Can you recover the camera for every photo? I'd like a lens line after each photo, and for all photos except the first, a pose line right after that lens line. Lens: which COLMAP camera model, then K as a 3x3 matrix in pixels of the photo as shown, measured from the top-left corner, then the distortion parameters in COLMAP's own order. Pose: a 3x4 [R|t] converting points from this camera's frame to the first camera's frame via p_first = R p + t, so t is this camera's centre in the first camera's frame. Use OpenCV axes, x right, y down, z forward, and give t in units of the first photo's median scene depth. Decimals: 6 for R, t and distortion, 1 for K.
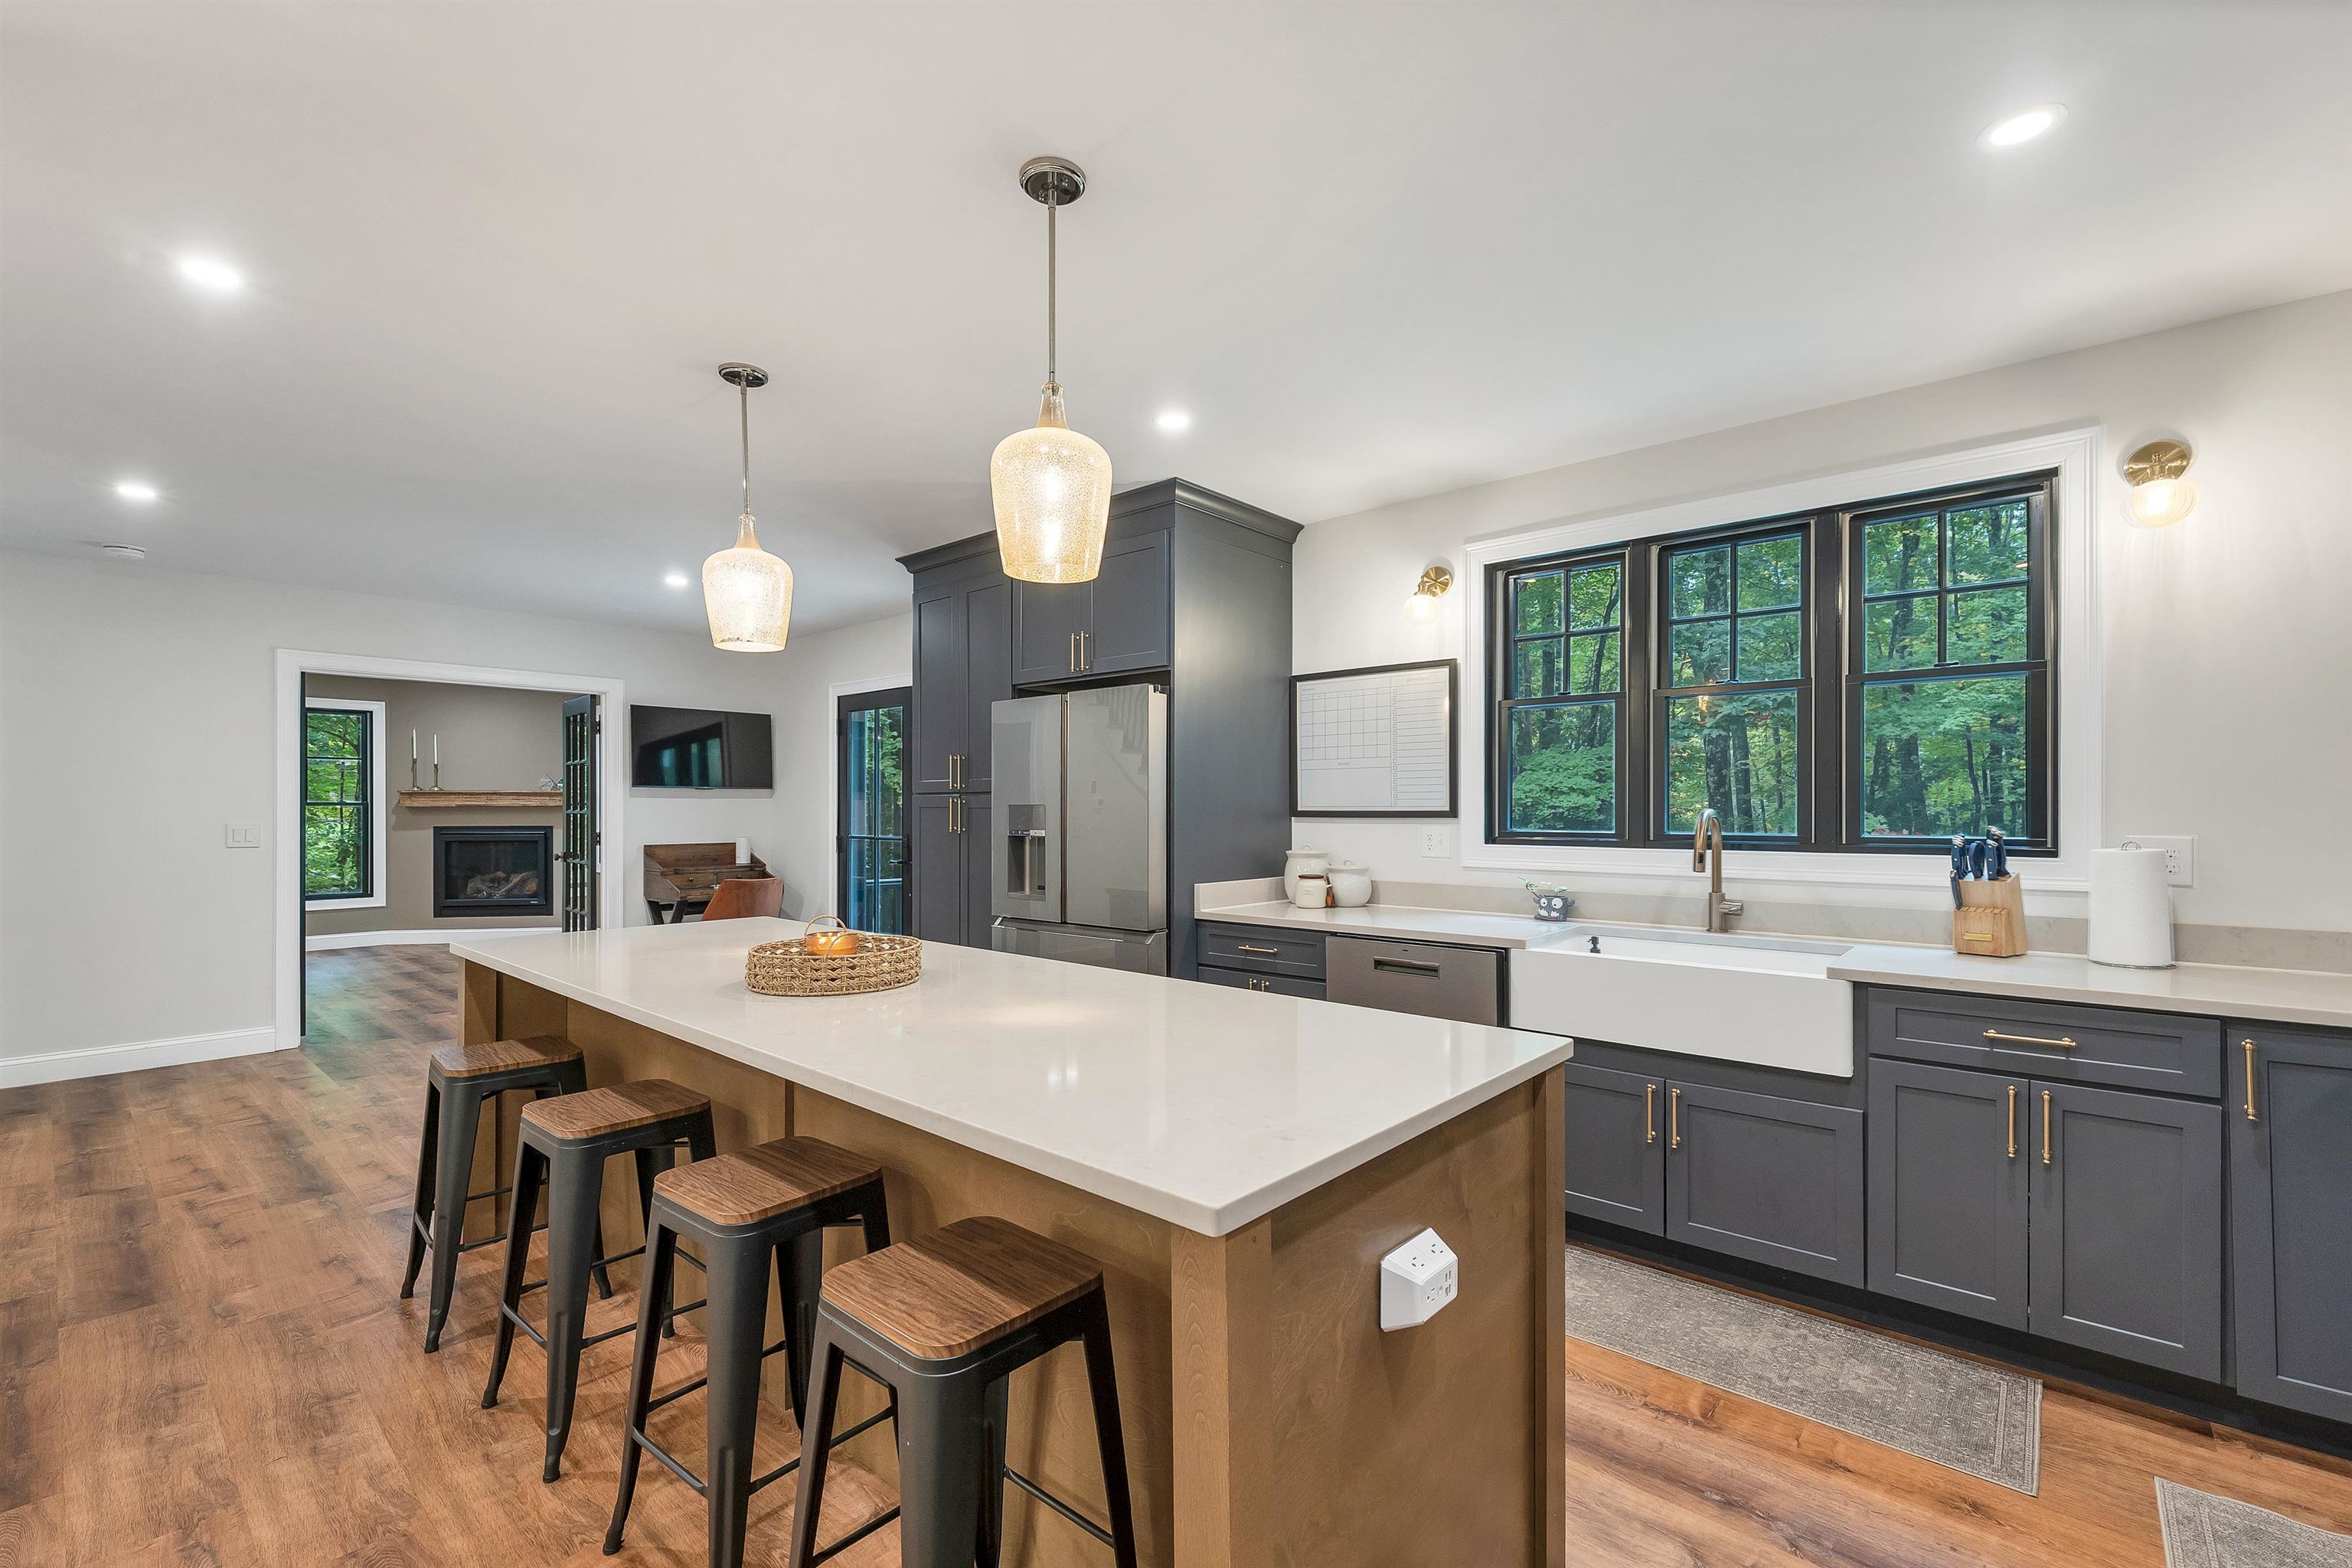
lens RADIAL K [[986.2, 0, 1182.0], [0, 986.2, 804.4], [0, 0, 1]] dist [0.000612, 0.000118]
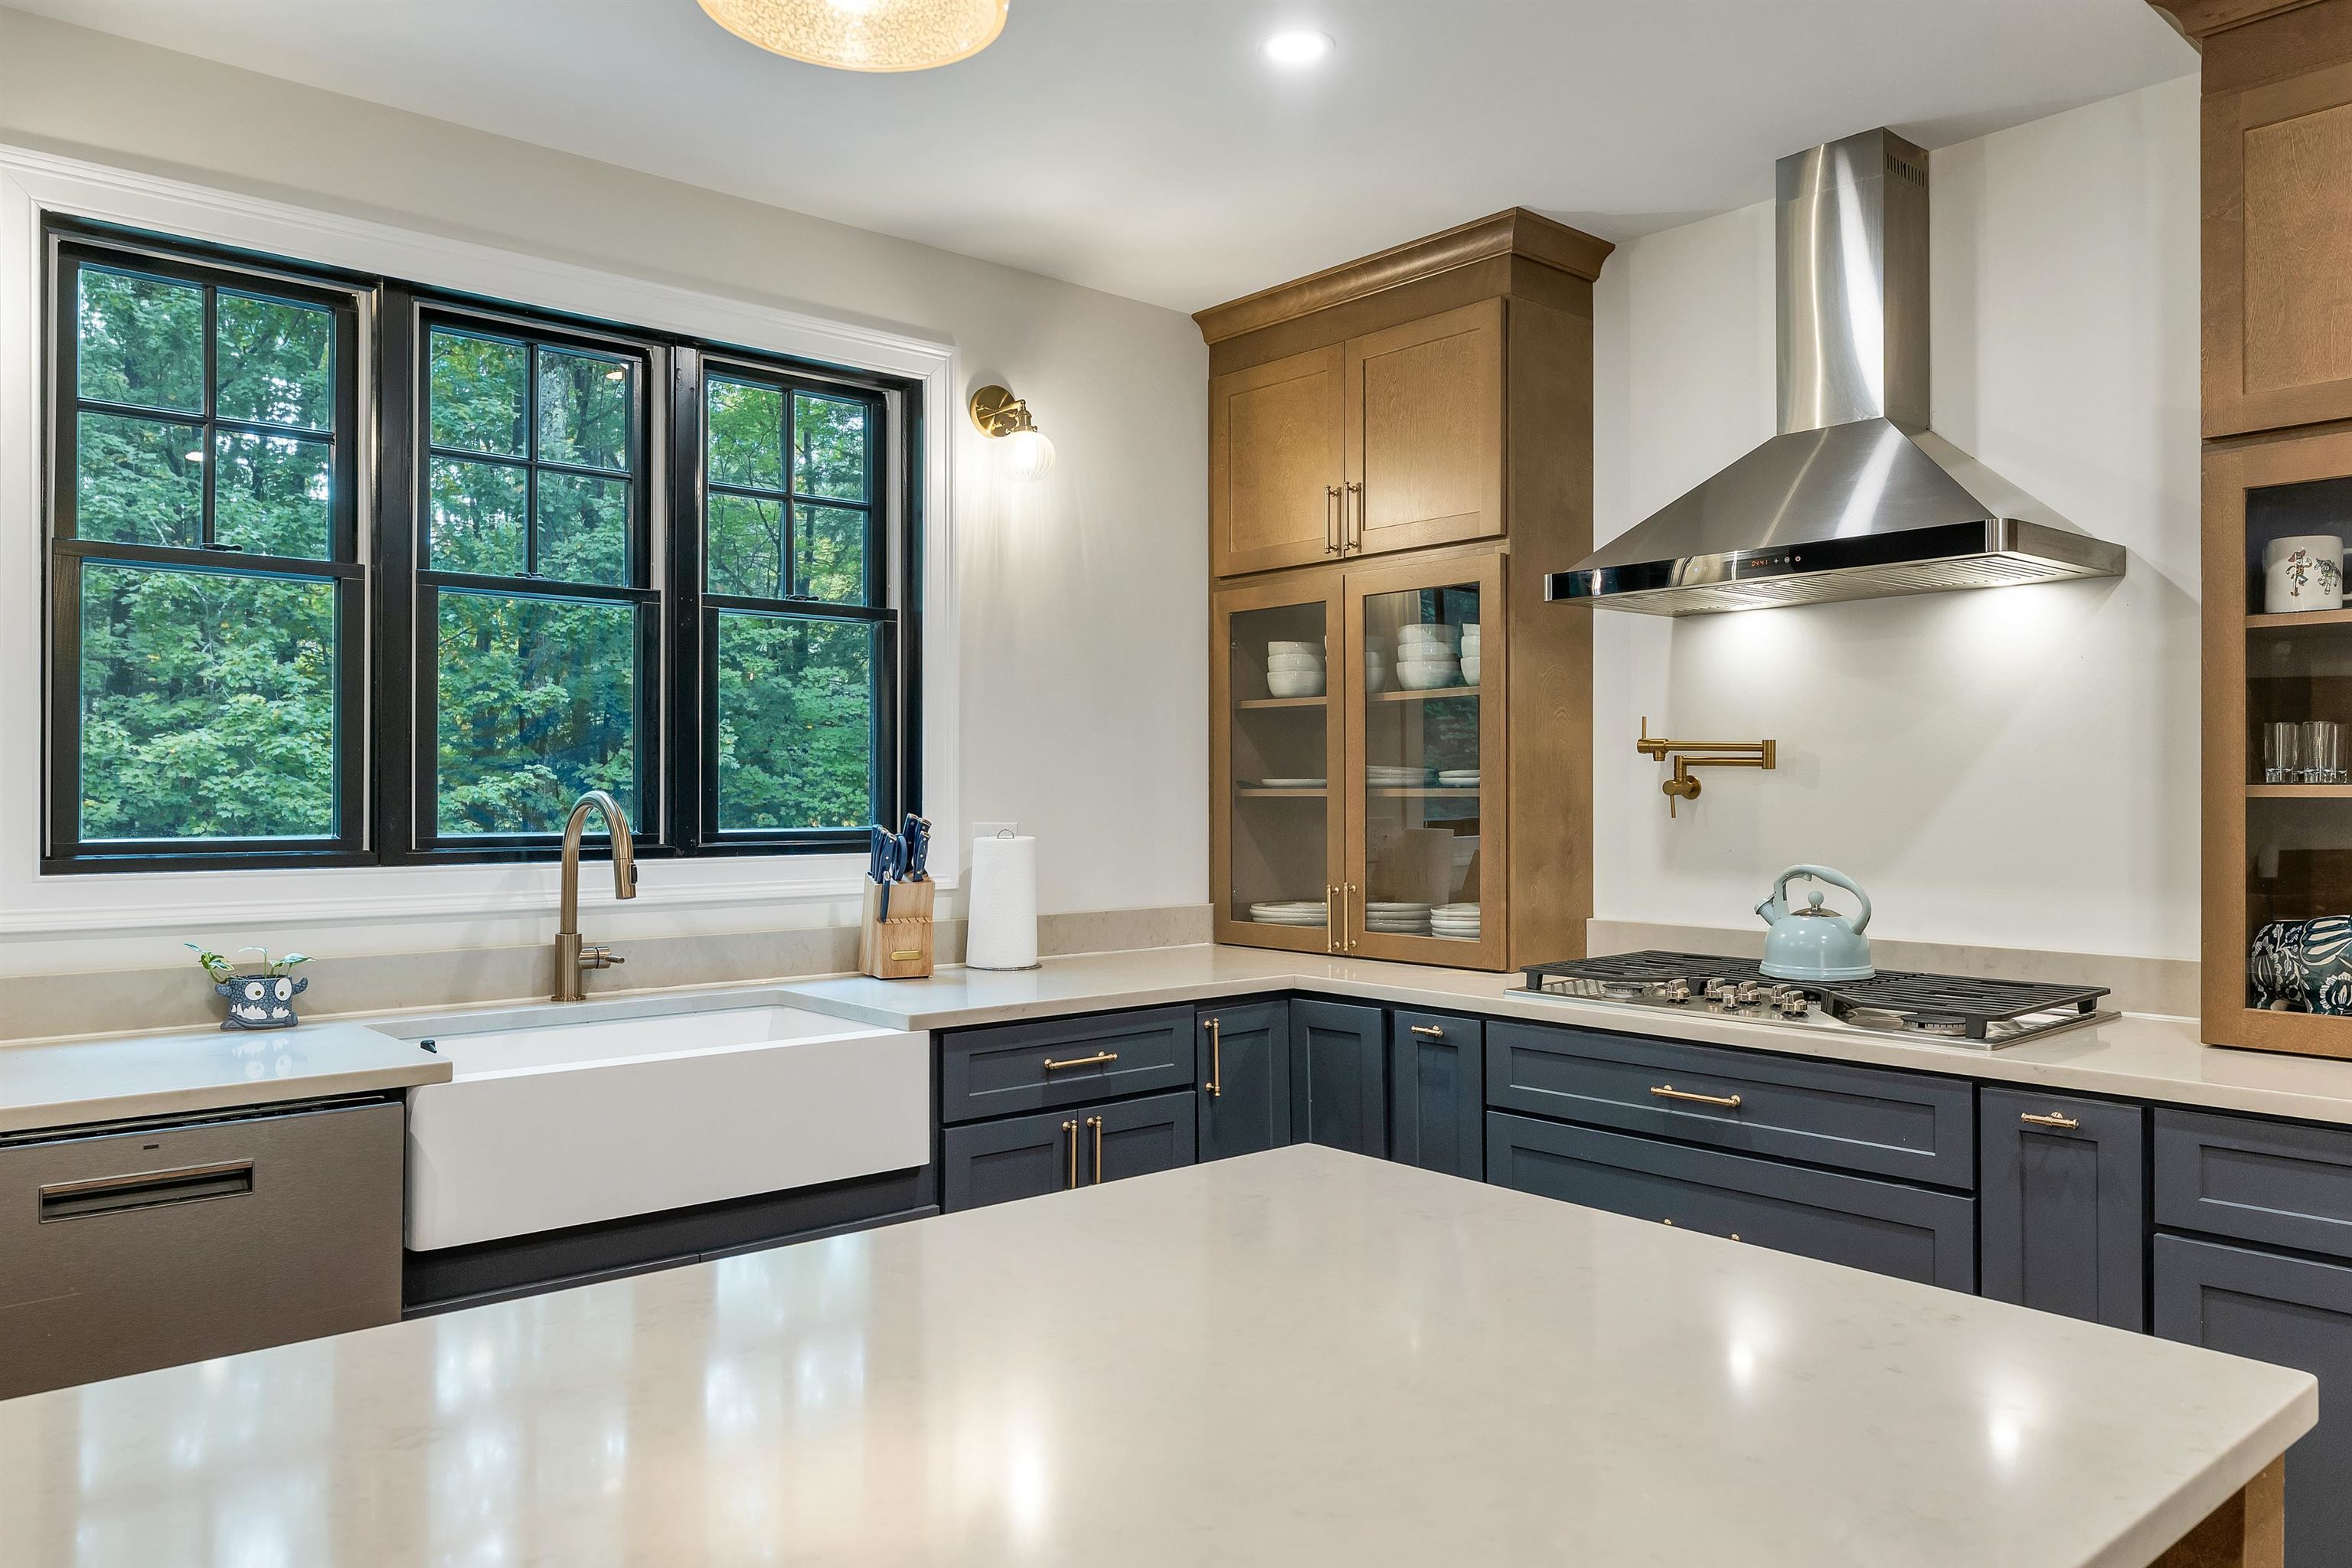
lens RADIAL K [[1604.8, 0, 1176.0], [0, 1604.8, 784.0], [0, 0, 1]] dist [0.004769, 0.003765]
pose [[0.143275, 0.010293, 0.989629, -0.412252], [-0.003056, 0.999946, -0.009958, 0.009775], [-0.989678, -0.001598, 0.143298, 0.587903]]
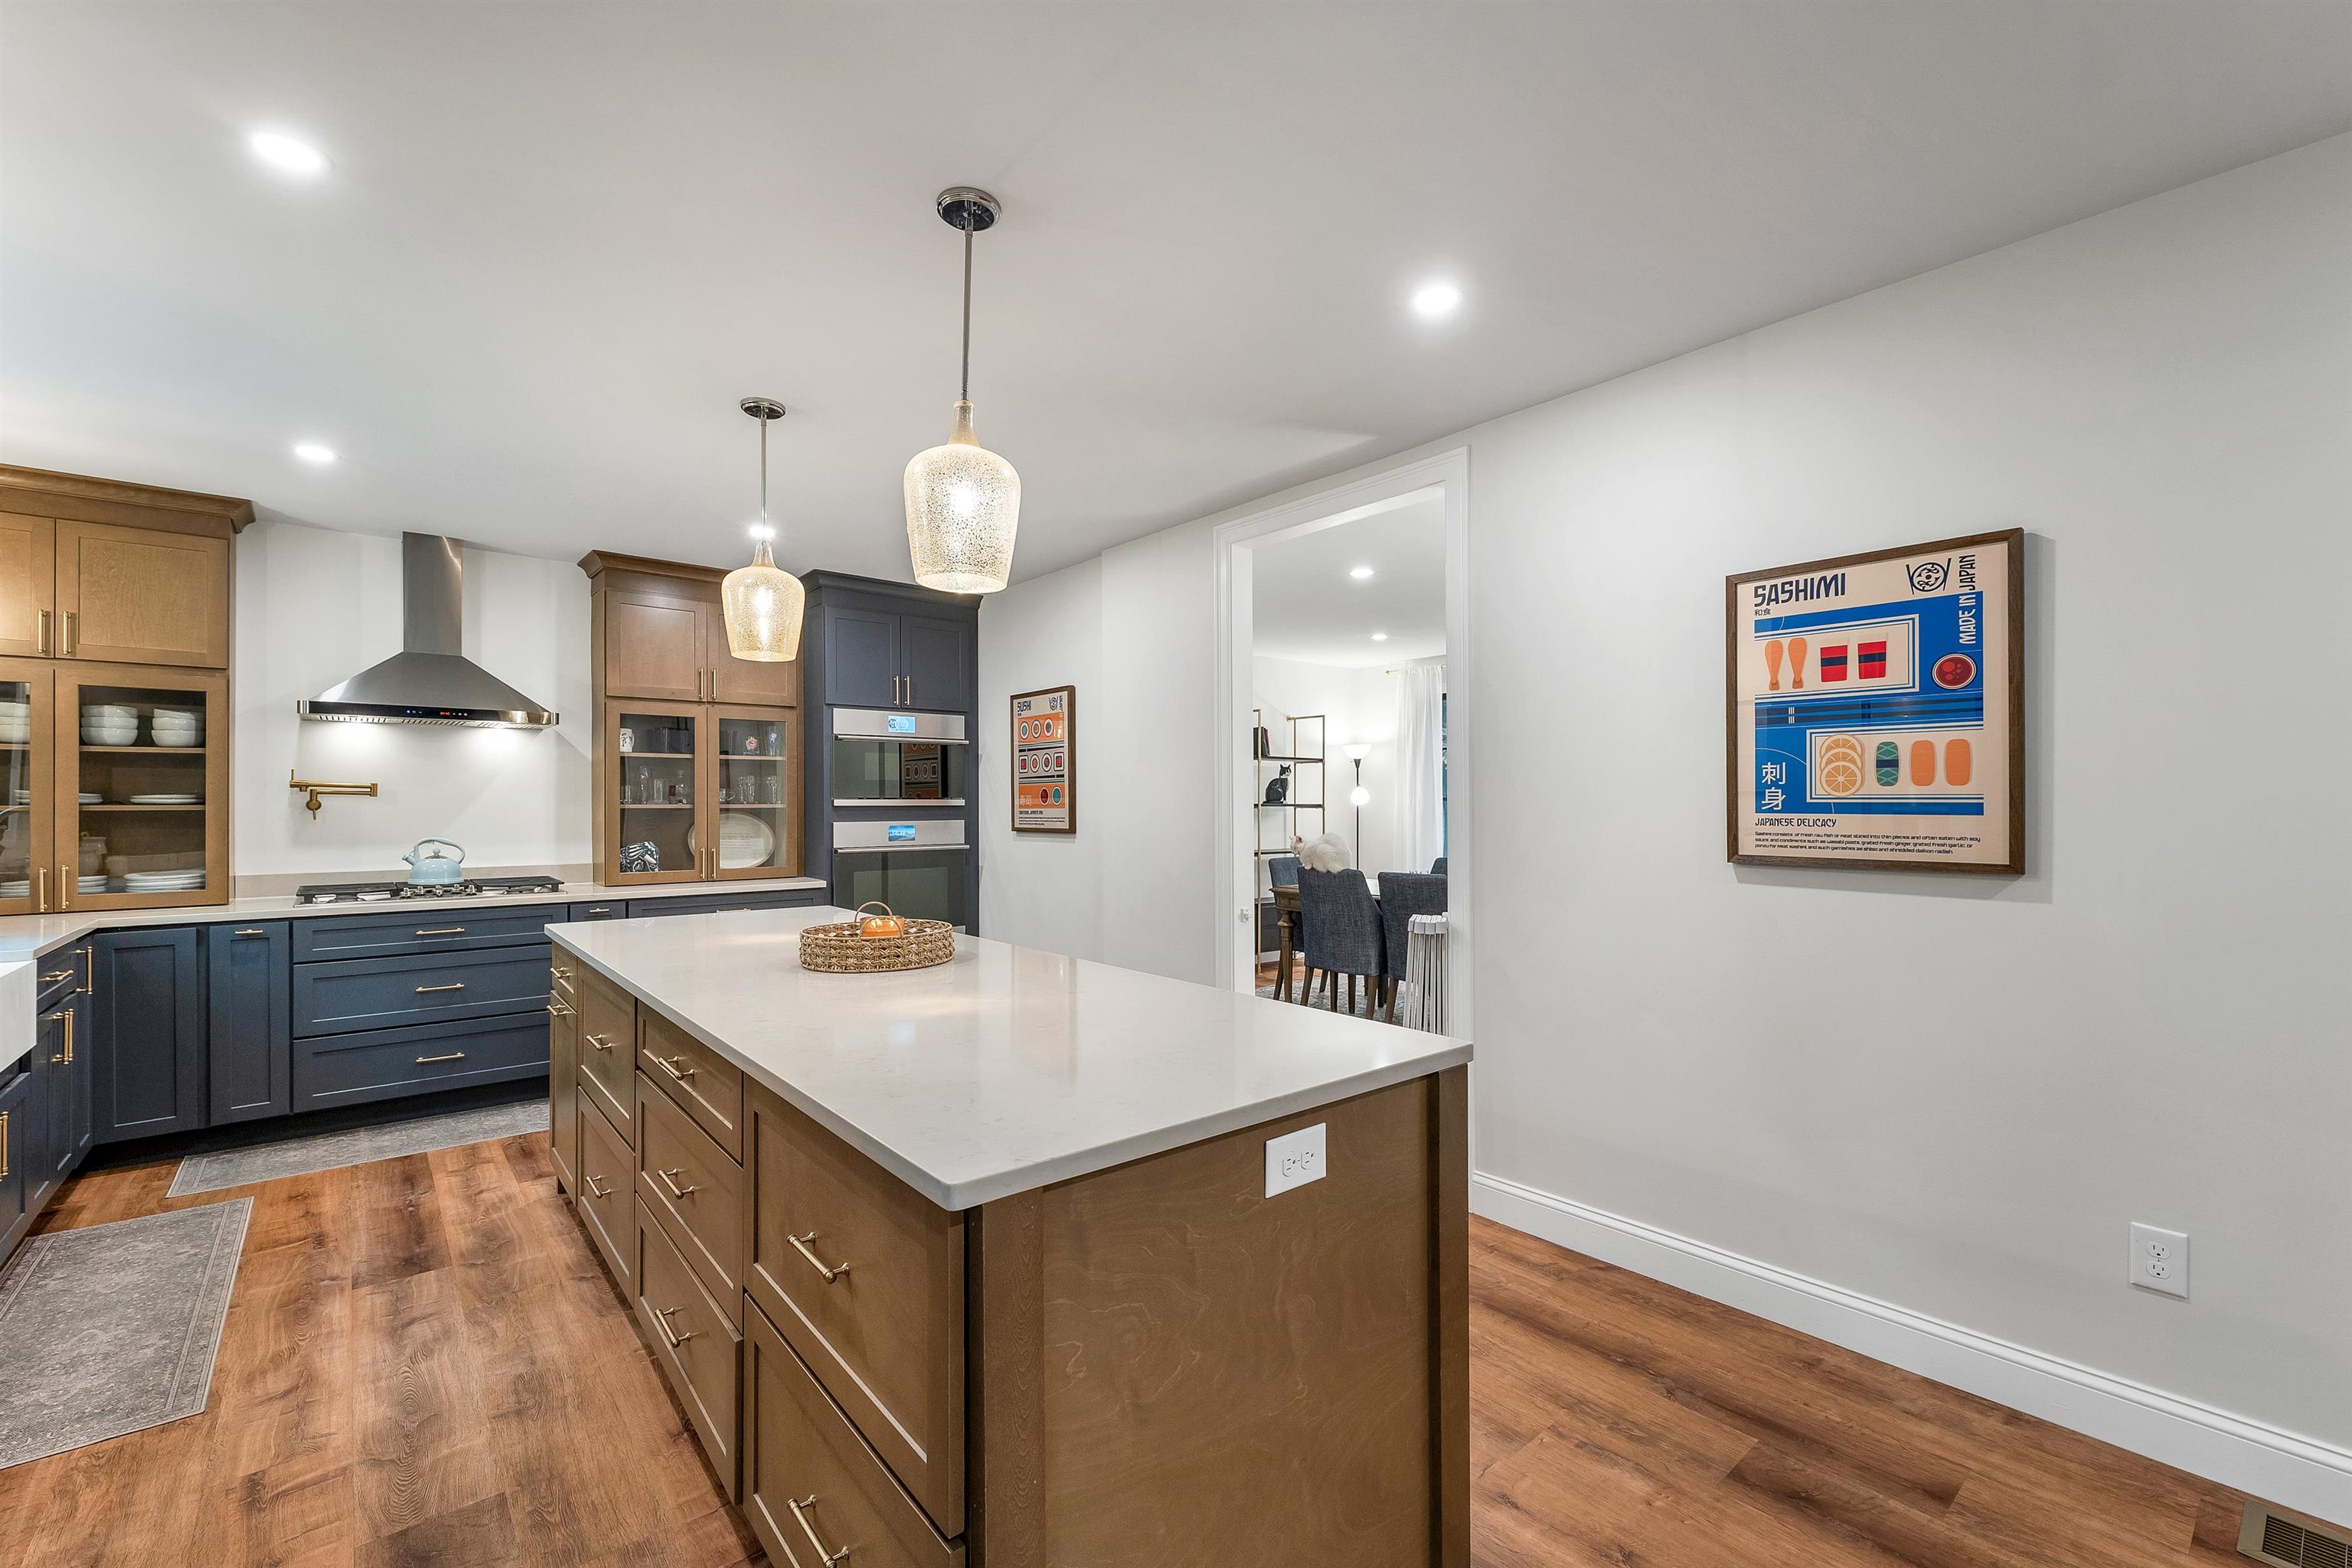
lens RADIAL K [[986.2, 0, 1182.0], [0, 986.2, 804.4], [0, 0, 1]] dist [0.000612, 0.000118]
pose [[-0.987851, 0.003966, 0.155353, -0.733838], [0.003476, 0.999988, -0.003430, 0.008006], [-0.155365, -0.002848, -0.987853, 1.738266]]
